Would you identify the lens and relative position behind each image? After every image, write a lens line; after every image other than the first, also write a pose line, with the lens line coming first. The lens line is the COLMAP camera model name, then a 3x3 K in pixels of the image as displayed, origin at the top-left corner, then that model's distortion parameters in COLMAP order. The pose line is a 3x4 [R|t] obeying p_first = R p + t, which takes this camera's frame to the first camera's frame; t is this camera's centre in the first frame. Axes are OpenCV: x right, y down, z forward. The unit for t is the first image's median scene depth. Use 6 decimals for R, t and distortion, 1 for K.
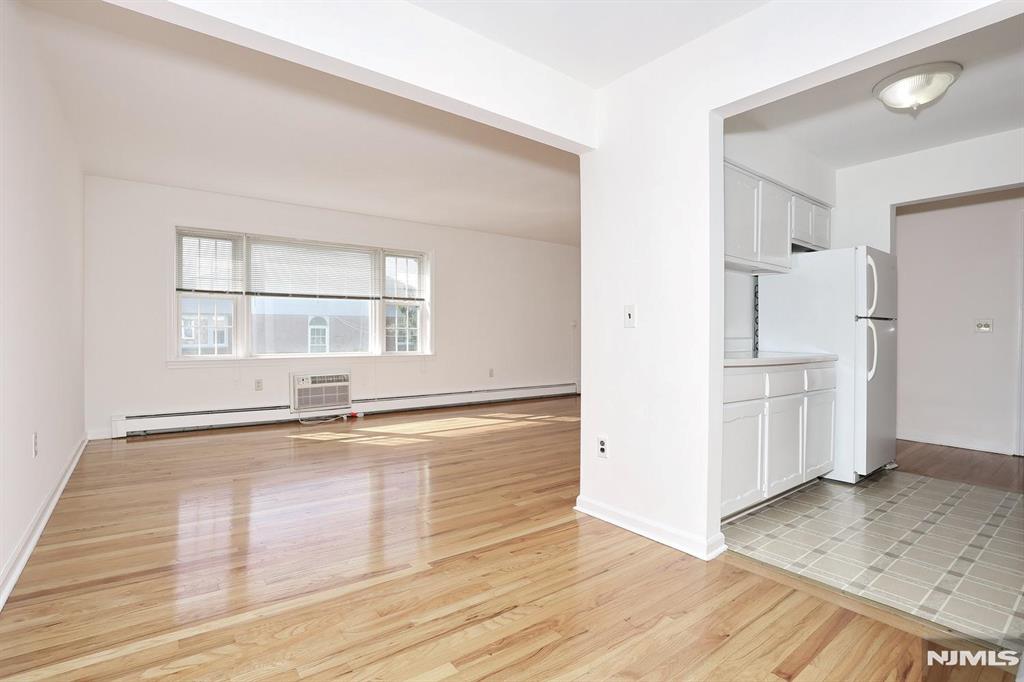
lens RADIAL K [[496.6, 0, 507.3], [0, 496.6, 337.8], [0, 0, 1]] dist [-0.076241, 0.030784]
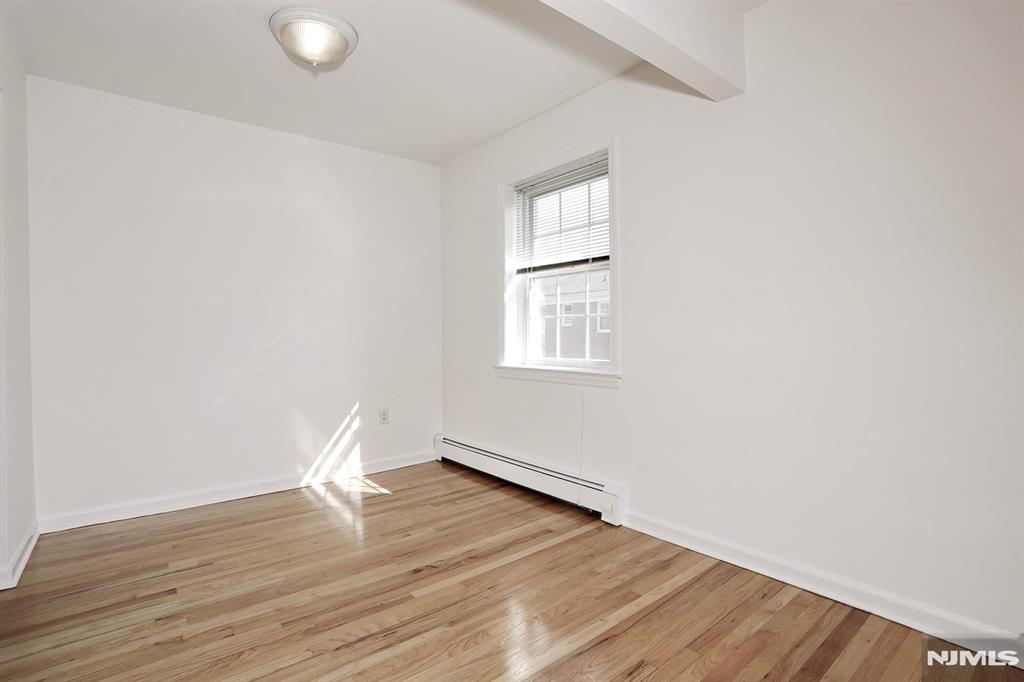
lens RADIAL K [[496.6, 0, 507.3], [0, 496.6, 337.8], [0, 0, 1]] dist [-0.076241, 0.030784]
pose [[-0.999623, -0.003343, -0.027236, -0.133303], [-0.003697, 0.999909, 0.012953, -0.013864], [0.027190, 0.013049, -0.999545, 0.937314]]
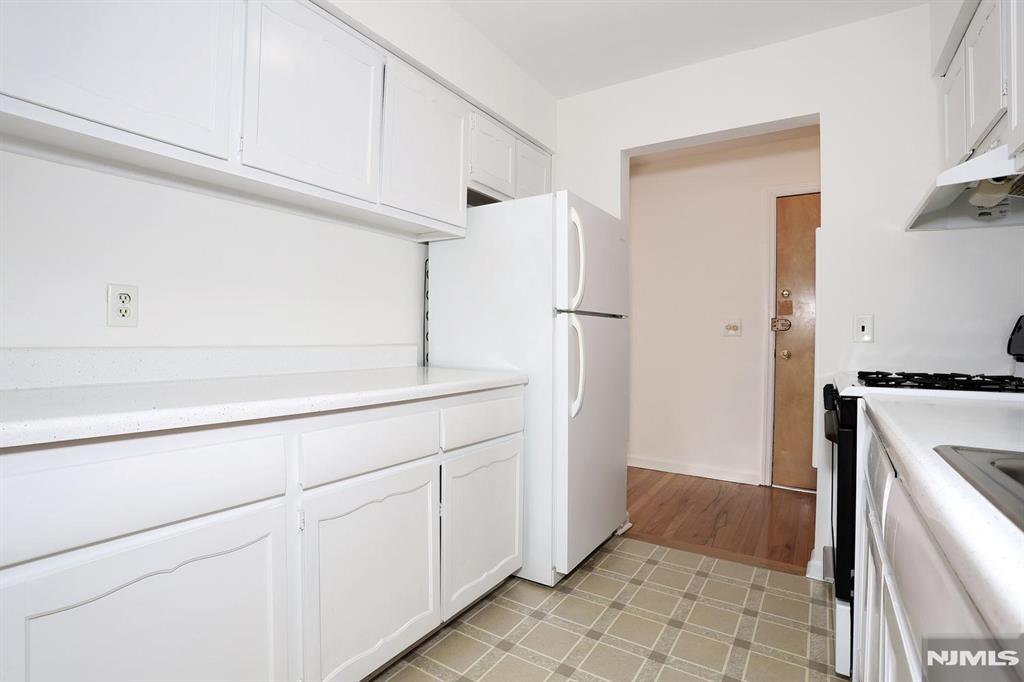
lens RADIAL K [[496.6, 0, 507.3], [0, 496.6, 337.8], [0, 0, 1]] dist [-0.076241, 0.030784]
pose [[0.941010, 0.000845, 0.338377, 0.415753], [0.000076, 0.999996, -0.002710, -0.006784], [-0.338378, 0.002576, 0.941007, 0.396436]]
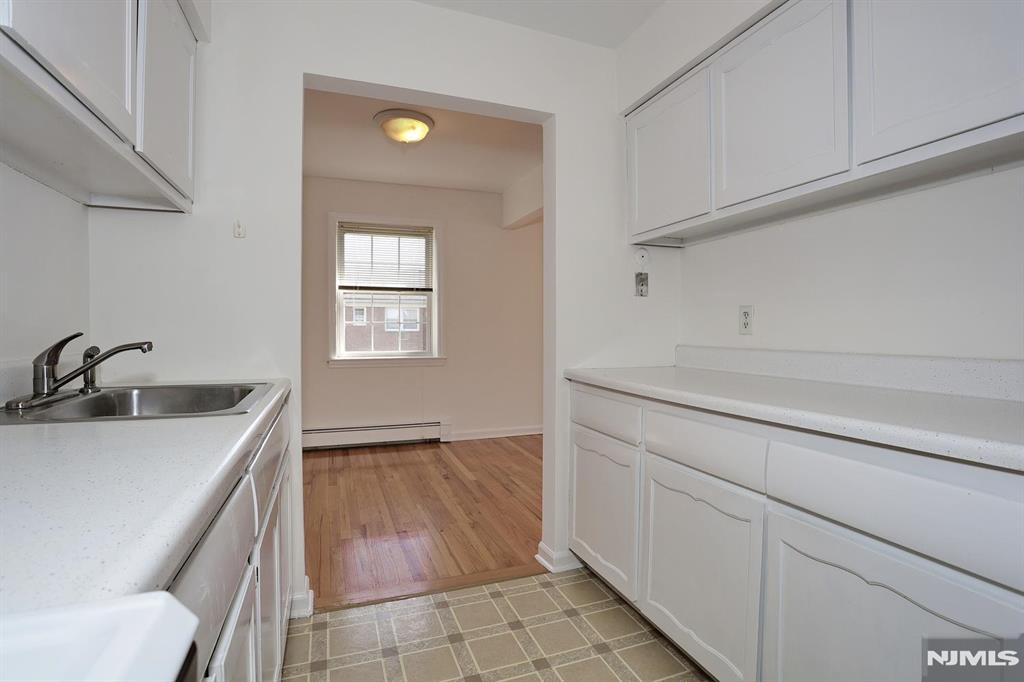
lens RADIAL K [[496.6, 0, 507.3], [0, 496.6, 337.8], [0, 0, 1]] dist [-0.076241, 0.030784]
pose [[-0.294184, 0.003945, -0.955741, 0.873265], [-0.009511, 0.999930, 0.007055, -0.014237], [0.955701, 0.011166, -0.294126, 0.754248]]
